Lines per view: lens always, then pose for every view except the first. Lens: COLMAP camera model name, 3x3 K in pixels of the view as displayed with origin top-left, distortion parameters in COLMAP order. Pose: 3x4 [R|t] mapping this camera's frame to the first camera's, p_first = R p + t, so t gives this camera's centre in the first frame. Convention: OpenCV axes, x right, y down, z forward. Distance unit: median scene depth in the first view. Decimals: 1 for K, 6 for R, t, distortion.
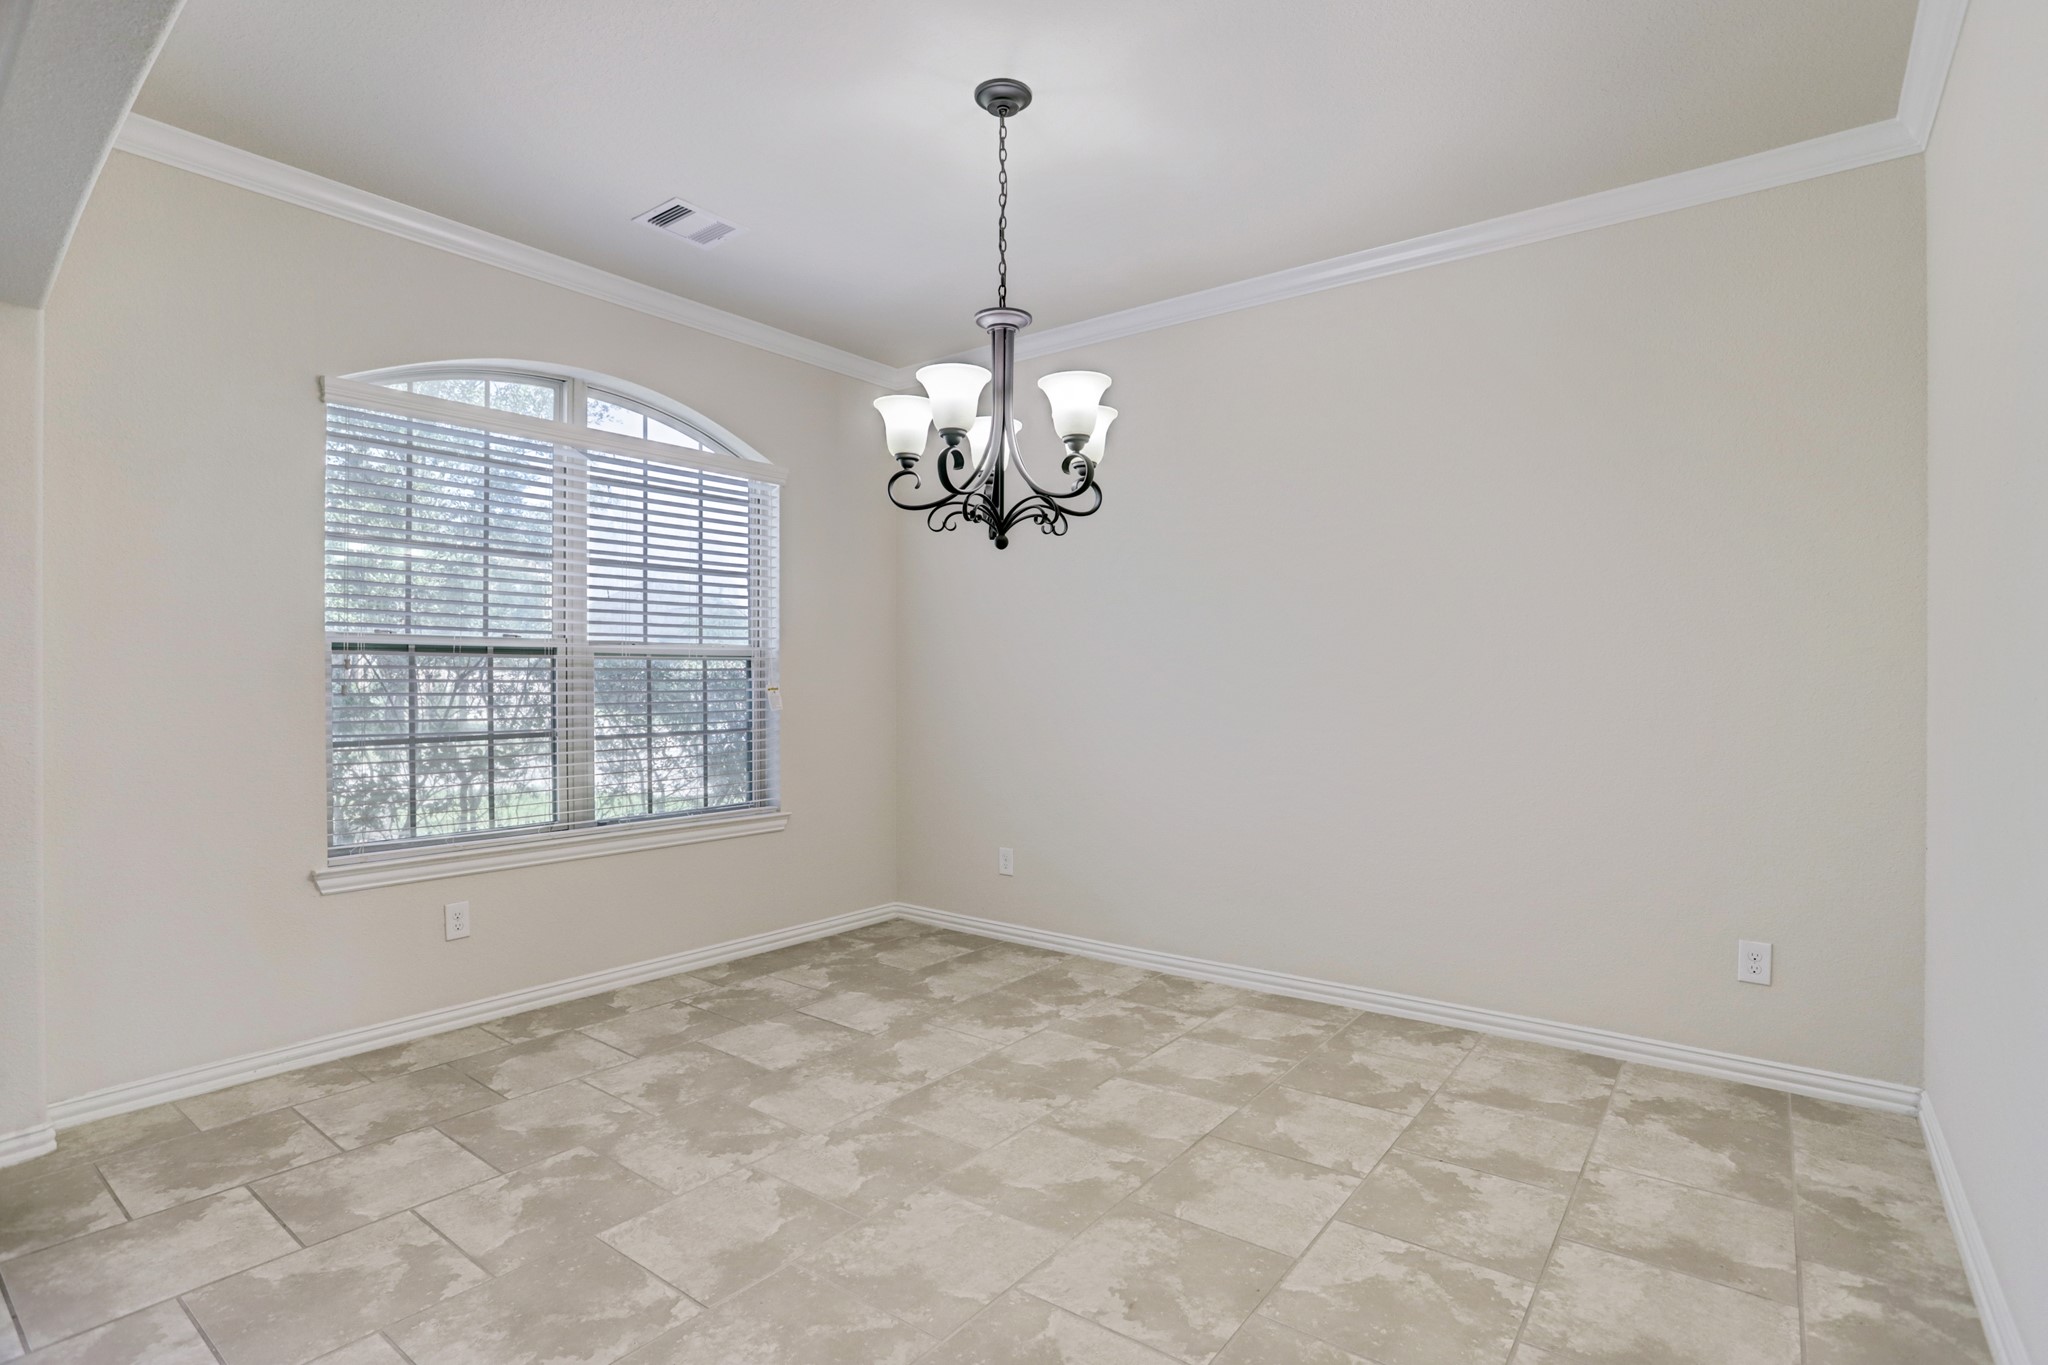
lens RADIAL K [[994.1, 0, 979.7], [0, 994.1, 683.7], [0, 0, 1]] dist [-0.062879, 0.021906]
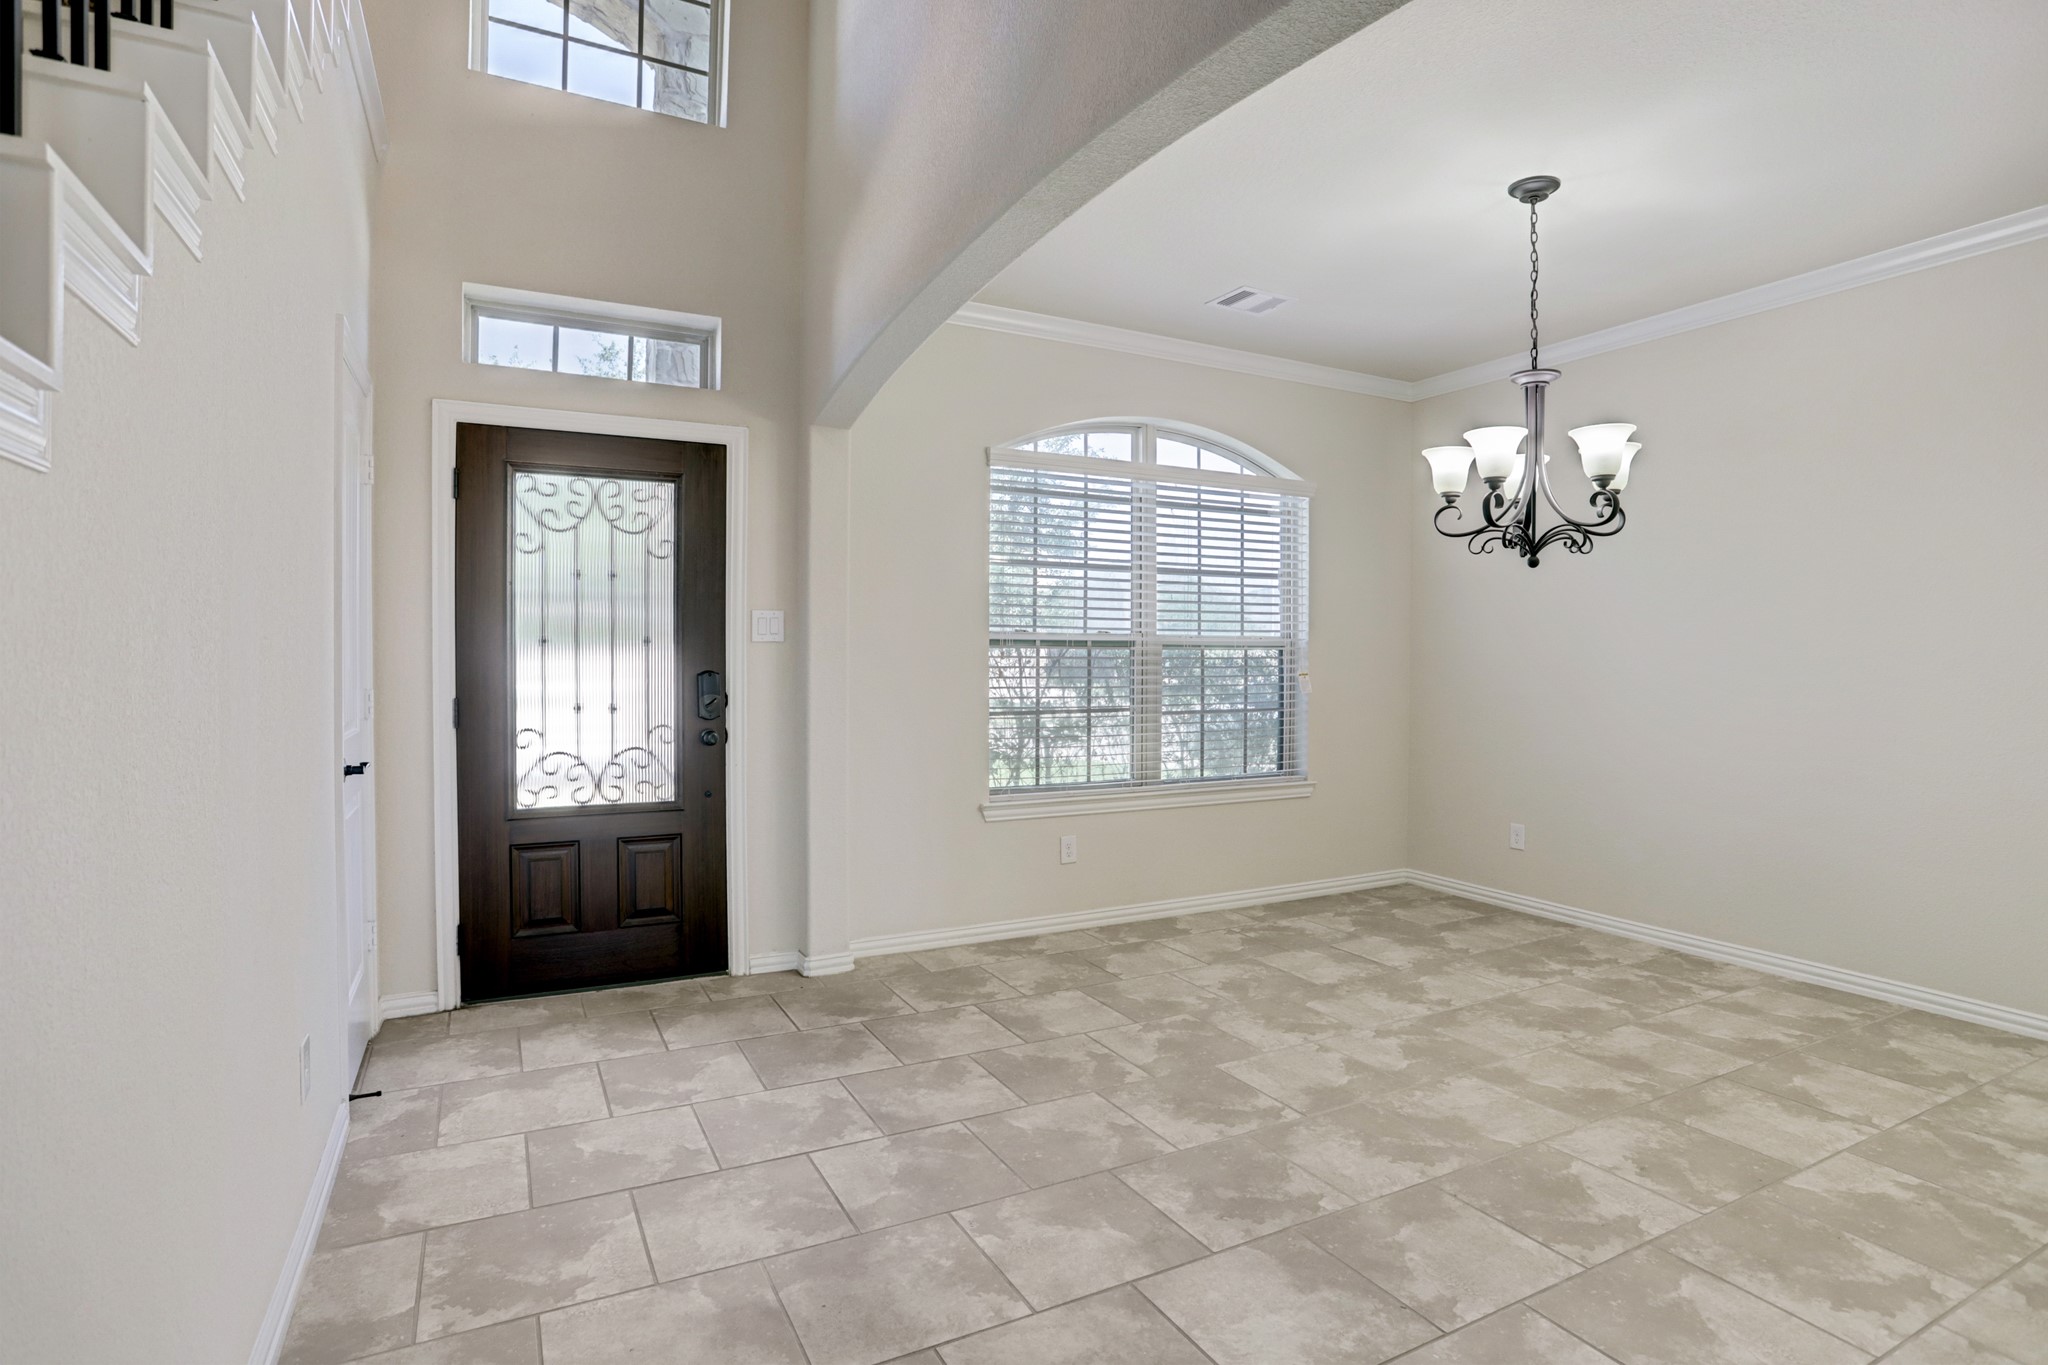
lens RADIAL K [[994.1, 0, 1040.0], [0, 994.1, 673.1], [0, 0, 1]] dist [-0.062879, 0.021906]
pose [[0.917599, 0.010782, -0.397362, -0.047889], [-0.006223, 0.999899, 0.012760, -0.014963], [0.397460, -0.009236, 0.917573, -0.300494]]
